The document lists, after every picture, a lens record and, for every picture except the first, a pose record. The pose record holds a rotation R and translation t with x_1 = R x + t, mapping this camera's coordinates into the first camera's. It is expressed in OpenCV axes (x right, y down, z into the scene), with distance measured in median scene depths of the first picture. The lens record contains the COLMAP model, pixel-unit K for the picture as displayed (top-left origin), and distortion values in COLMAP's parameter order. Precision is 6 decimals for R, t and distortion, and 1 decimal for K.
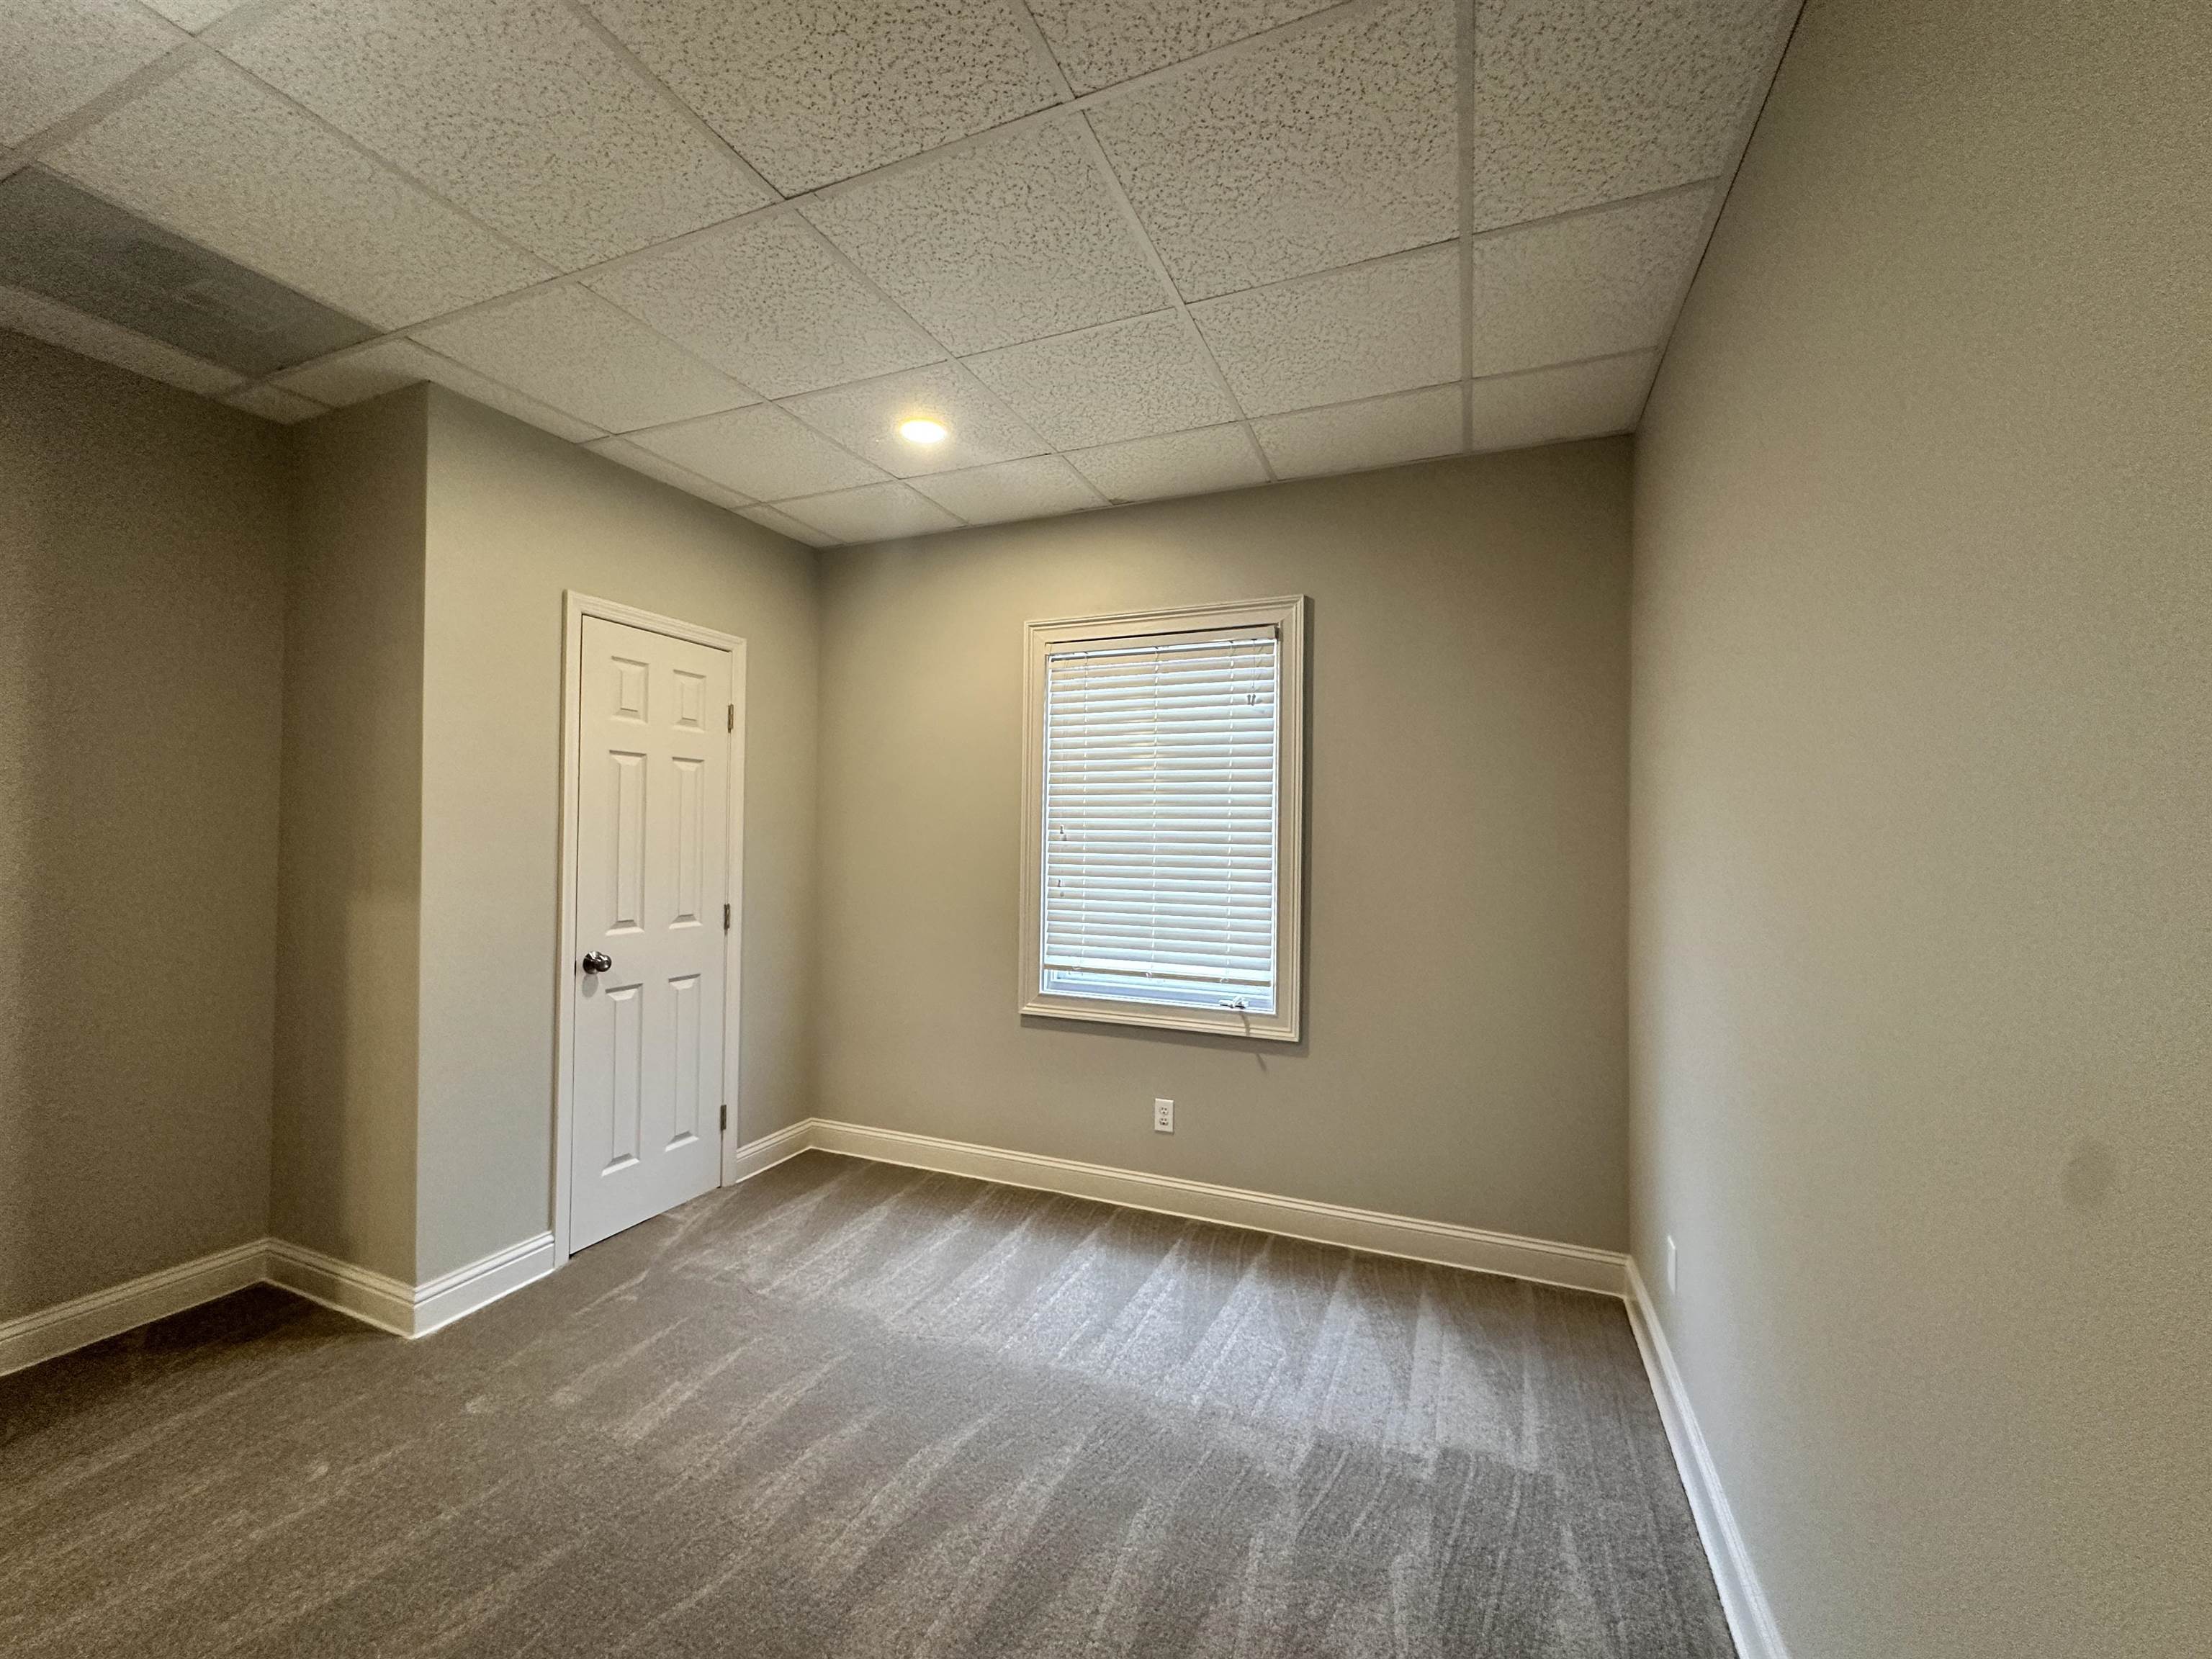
lens RADIAL K [[877.9, 0, 1106.0], [0, 877.9, 829.5], [0, 0, 1]] dist [-0.007753, -0.000050]
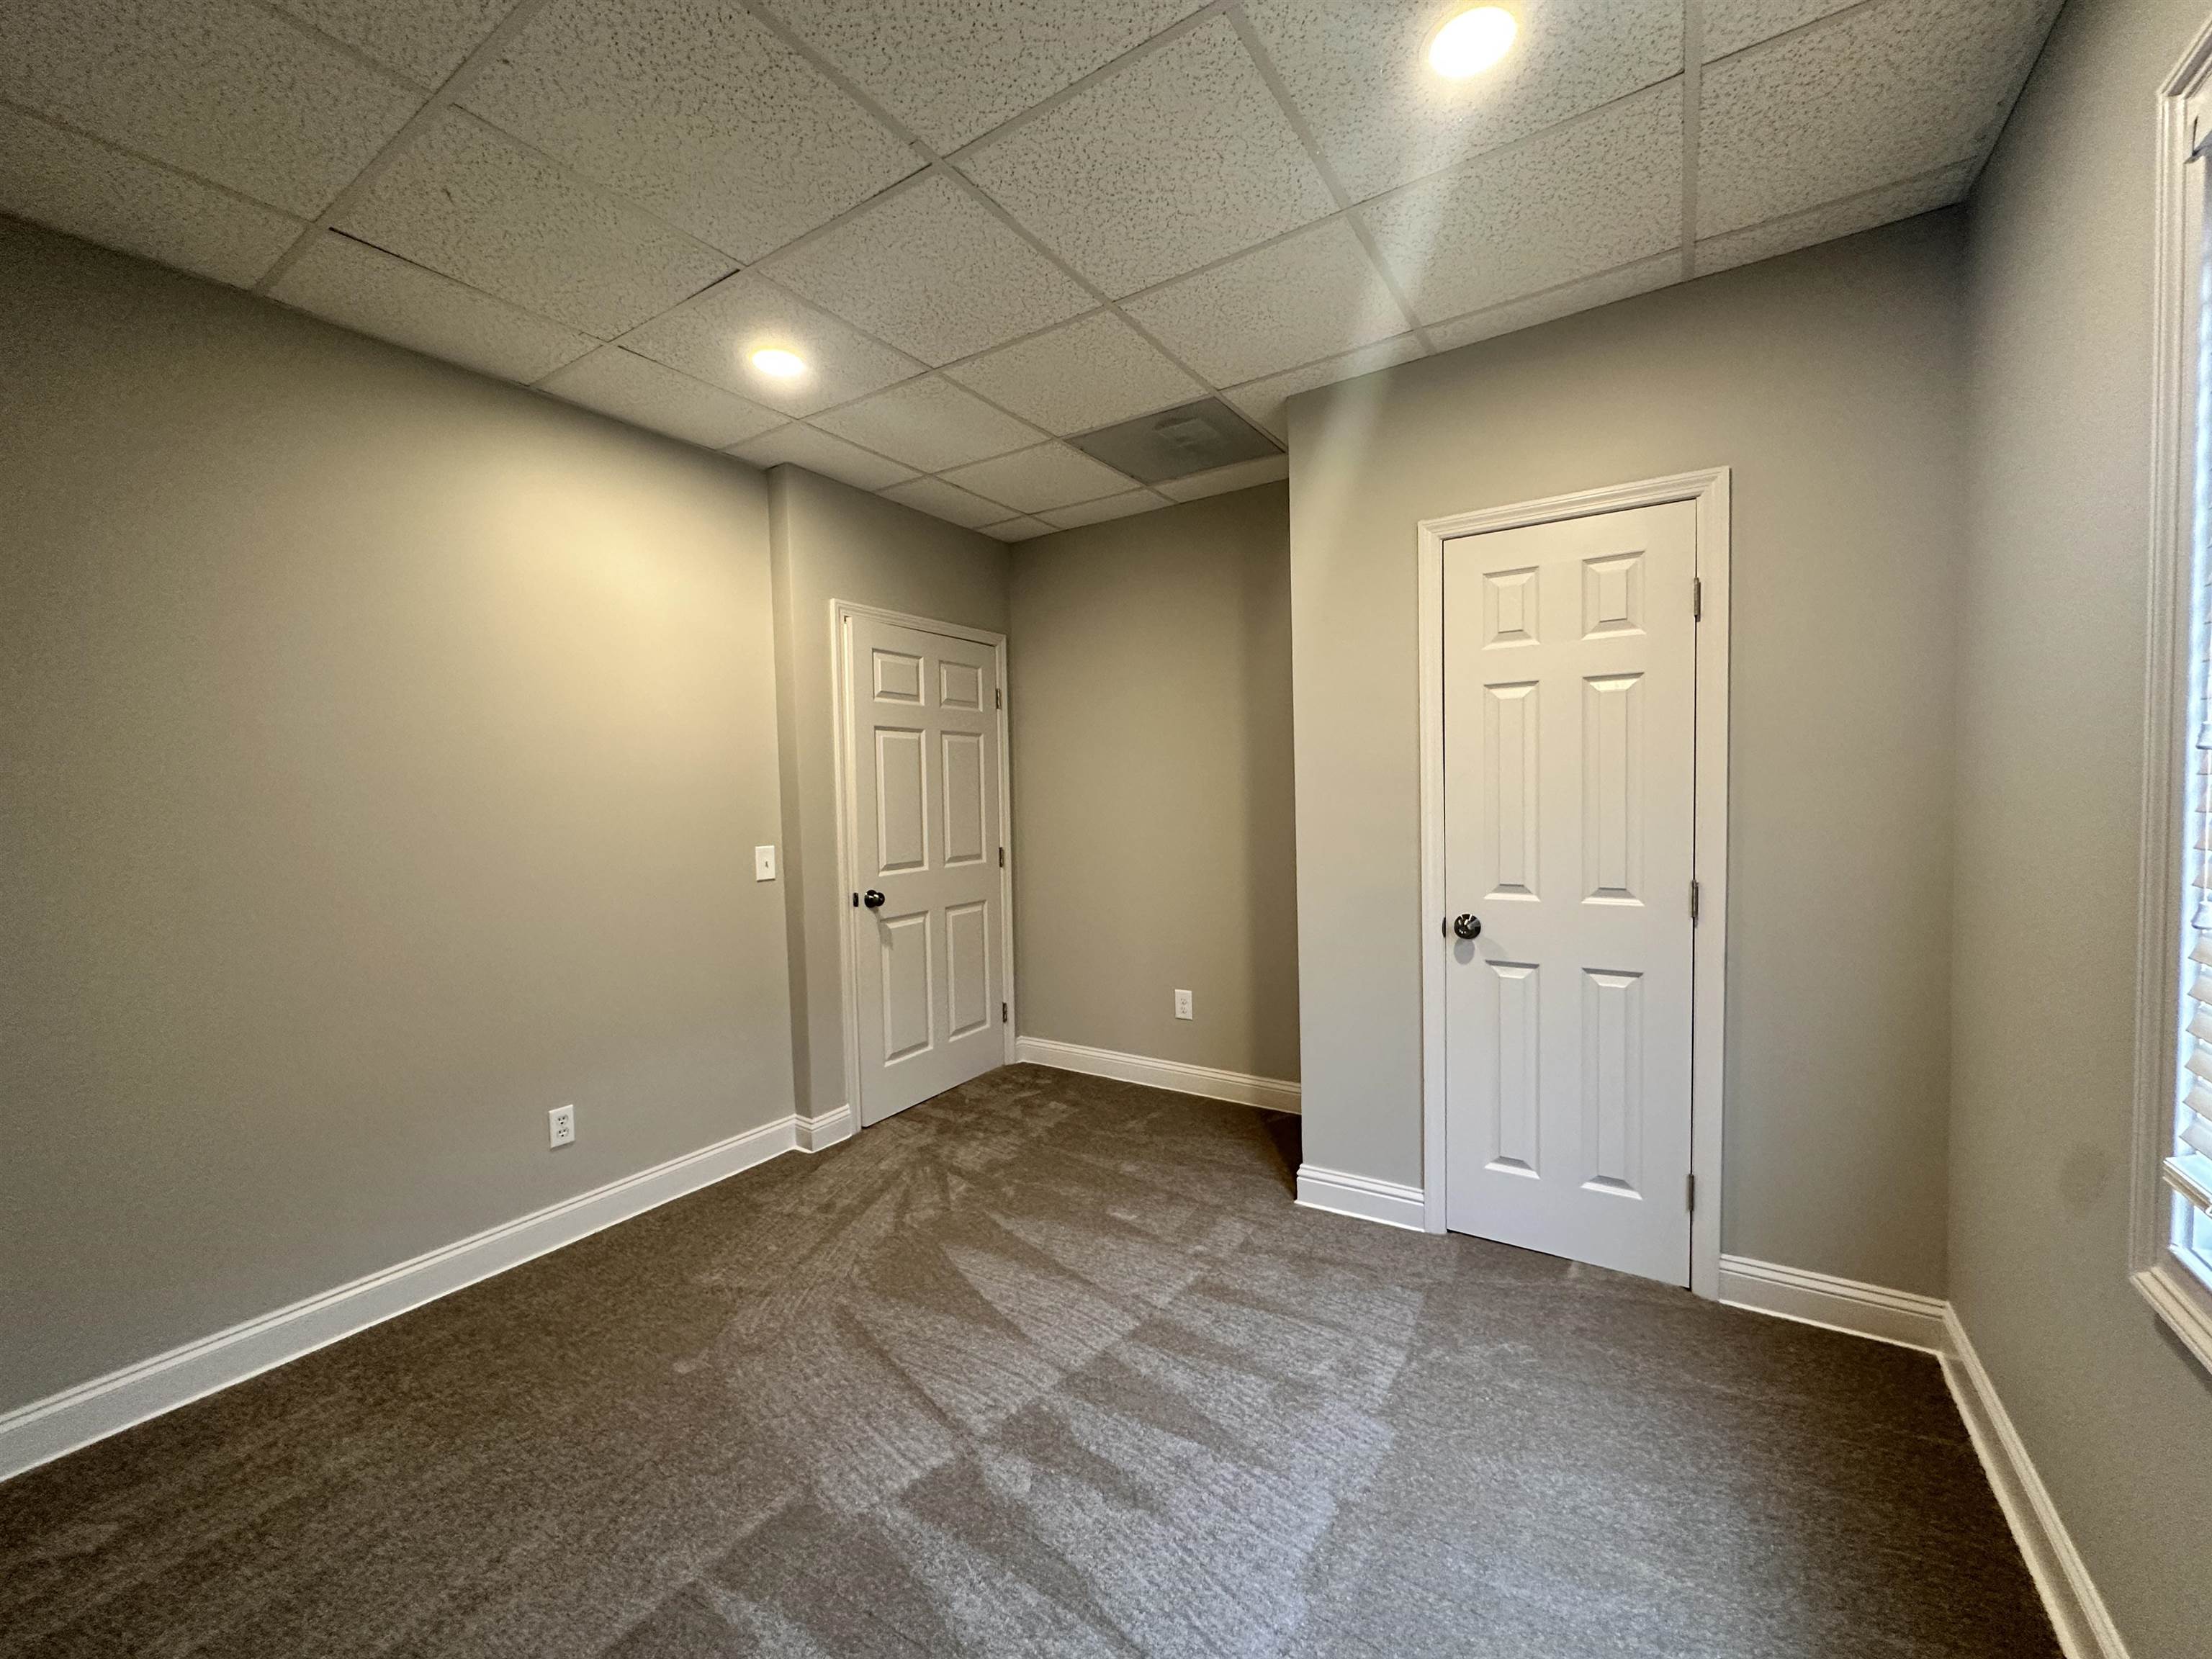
lens RADIAL K [[877.9, 0, 1106.0], [0, 877.9, 829.5], [0, 0, 1]] dist [-0.007753, -0.000050]
pose [[-0.193167, 0.033522, -0.980593, 0.362692], [0.022612, 0.999303, 0.029708, 0.018301], [0.980905, -0.016434, -0.193790, 0.810120]]
